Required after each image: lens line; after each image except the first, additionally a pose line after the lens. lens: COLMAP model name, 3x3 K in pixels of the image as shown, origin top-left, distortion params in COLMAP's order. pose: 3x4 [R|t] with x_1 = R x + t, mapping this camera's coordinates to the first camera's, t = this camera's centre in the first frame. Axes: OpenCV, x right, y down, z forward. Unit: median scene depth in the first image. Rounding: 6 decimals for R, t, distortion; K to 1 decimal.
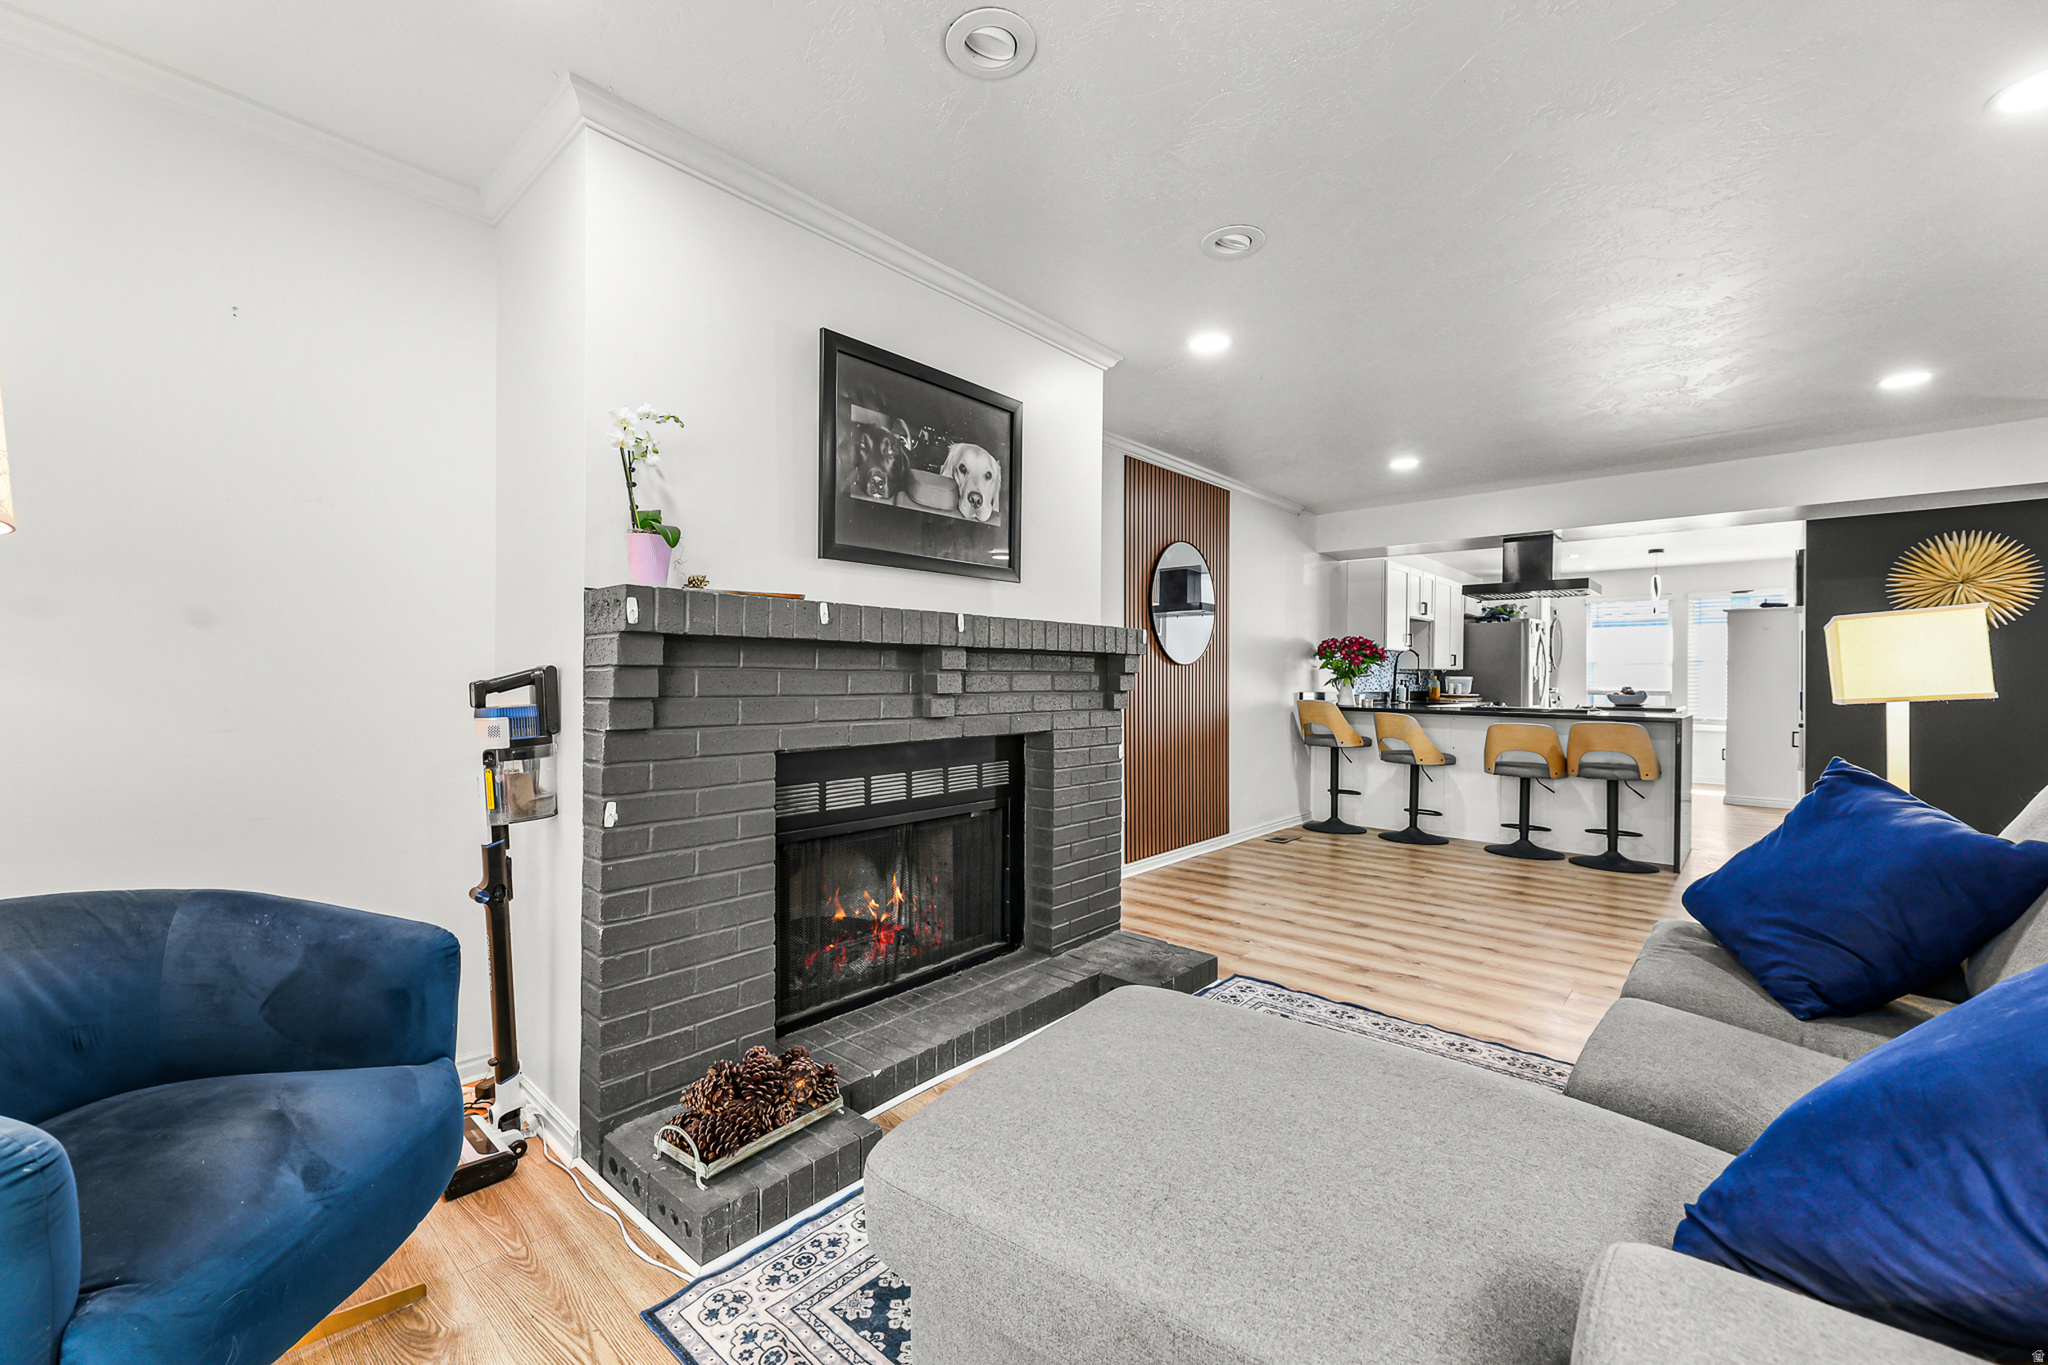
lens RADIAL K [[818.3, 0, 1024.0], [0, 818.3, 682.5], [0, 0, 1]] dist [0.000533, 0.000045]
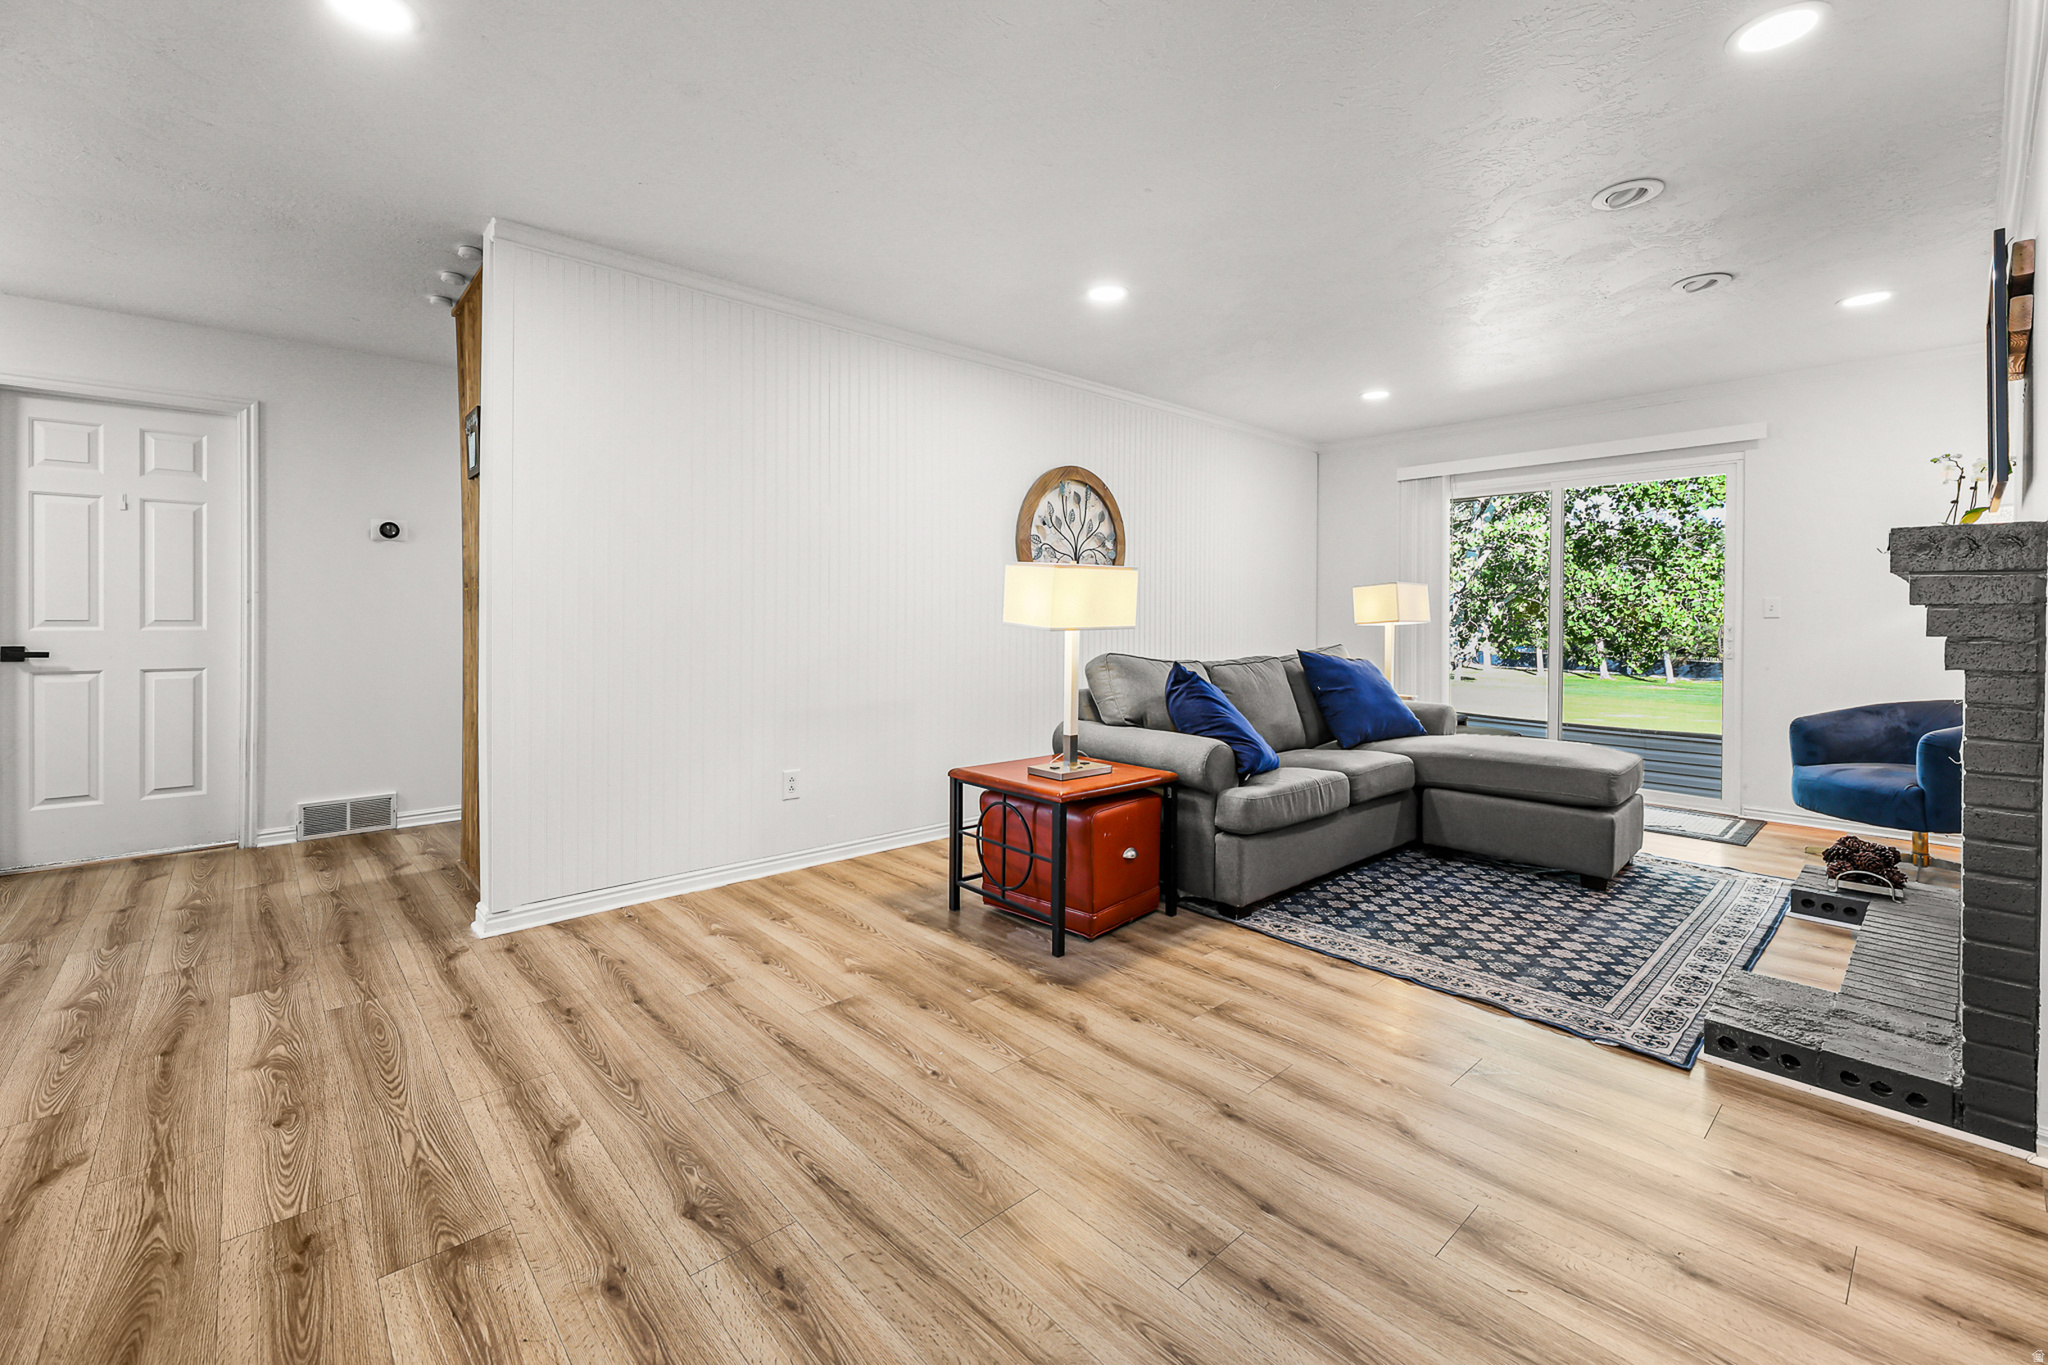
lens RADIAL K [[852.8, 0, 1022.2], [0, 852.8, 613.0], [0, 0, 1]] dist [-0.001822, 0.000011]
pose [[-0.993947, -0.008625, 0.109519, 0.734779], [-0.008414, 0.999962, 0.002394, -0.004088], [-0.109536, 0.001459, -0.993982, 1.784116]]
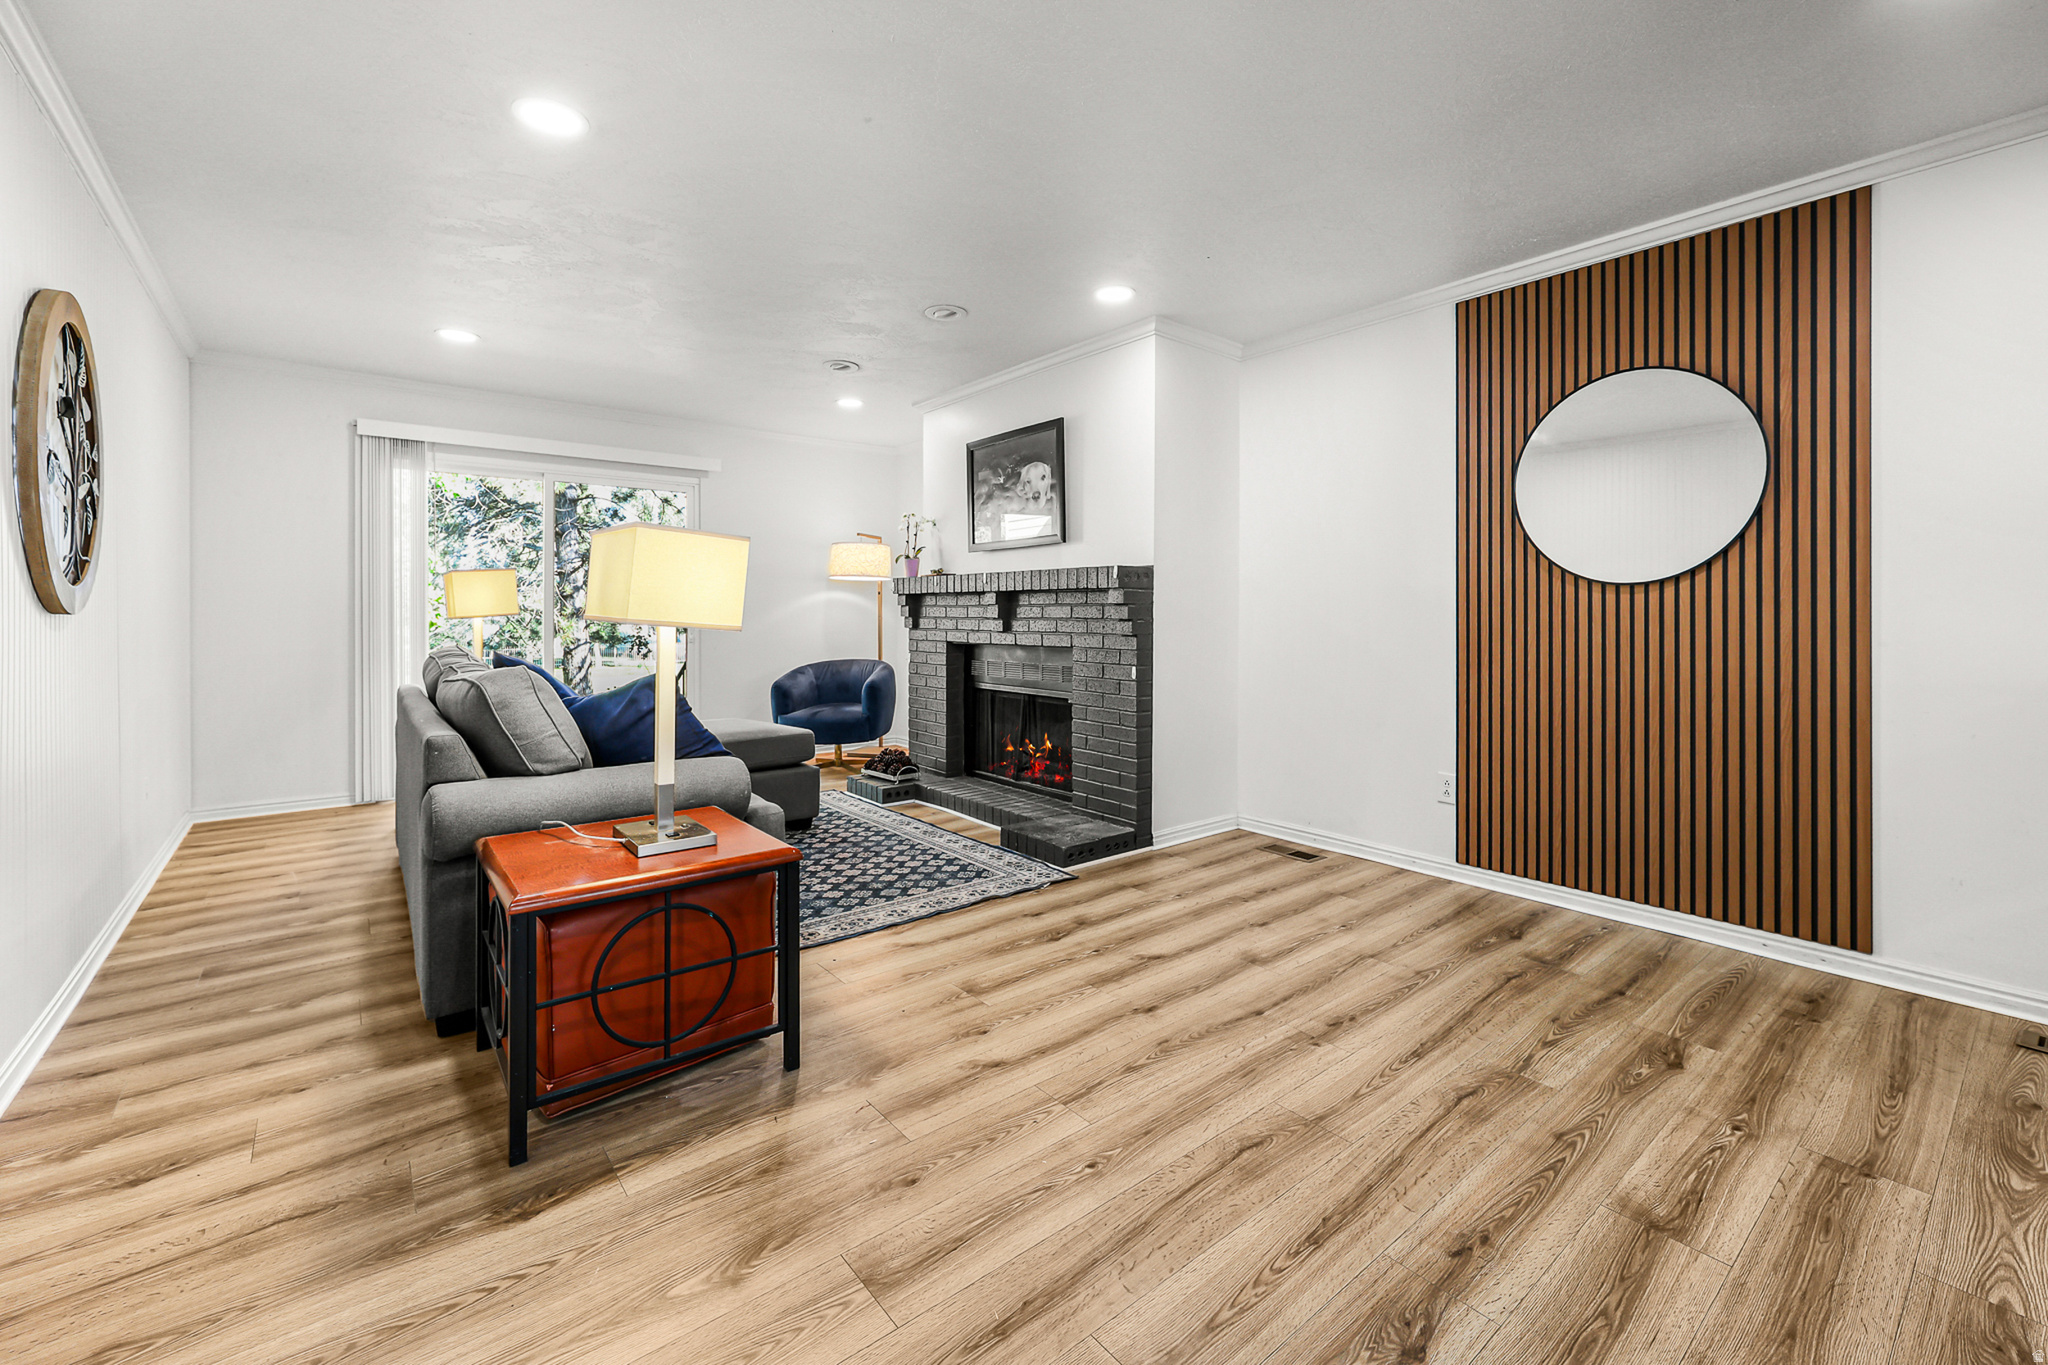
lens RADIAL K [[858.1, 0, 1026.2], [0, 858.1, 630.7], [0, 0, 1]] dist [-0.000525, -0.000026]
pose [[-0.167176, 0.021309, -0.985697, 1.446842], [-0.003062, 0.999750, 0.022132, -0.000677], [0.985922, 0.006718, -0.167069, 1.155264]]
